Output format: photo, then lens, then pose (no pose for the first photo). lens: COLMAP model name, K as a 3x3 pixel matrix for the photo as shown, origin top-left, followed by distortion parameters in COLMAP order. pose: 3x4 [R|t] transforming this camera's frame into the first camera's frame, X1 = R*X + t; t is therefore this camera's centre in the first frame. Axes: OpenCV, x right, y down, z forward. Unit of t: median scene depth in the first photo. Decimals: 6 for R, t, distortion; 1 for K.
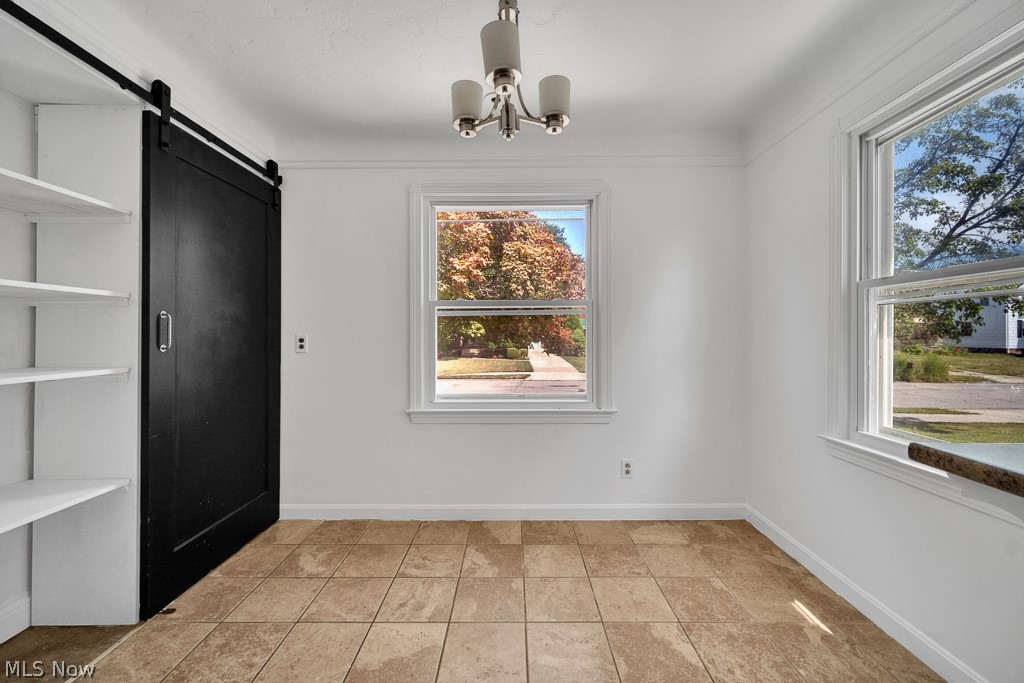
lens RADIAL K [[406.0, 0, 505.8], [0, 406.0, 336.3], [0, 0, 1]] dist [-0.007243, 0.002160]
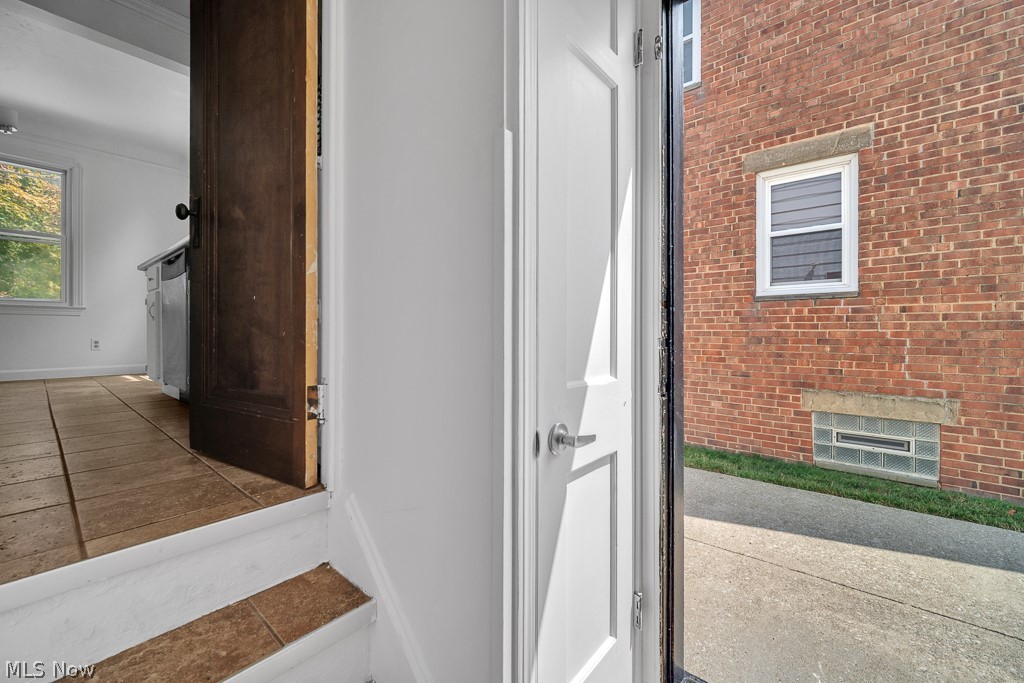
lens RADIAL K [[406.0, 0, 511.3], [0, 406.0, 333.3], [0, 0, 1]] dist [-0.007243, 0.002160]
pose [[0.635190, 0.014906, 0.772212, 0.108303], [-0.015514, 0.999858, -0.006540, 0.267993], [-0.772200, -0.007826, 0.635331, -1.289832]]
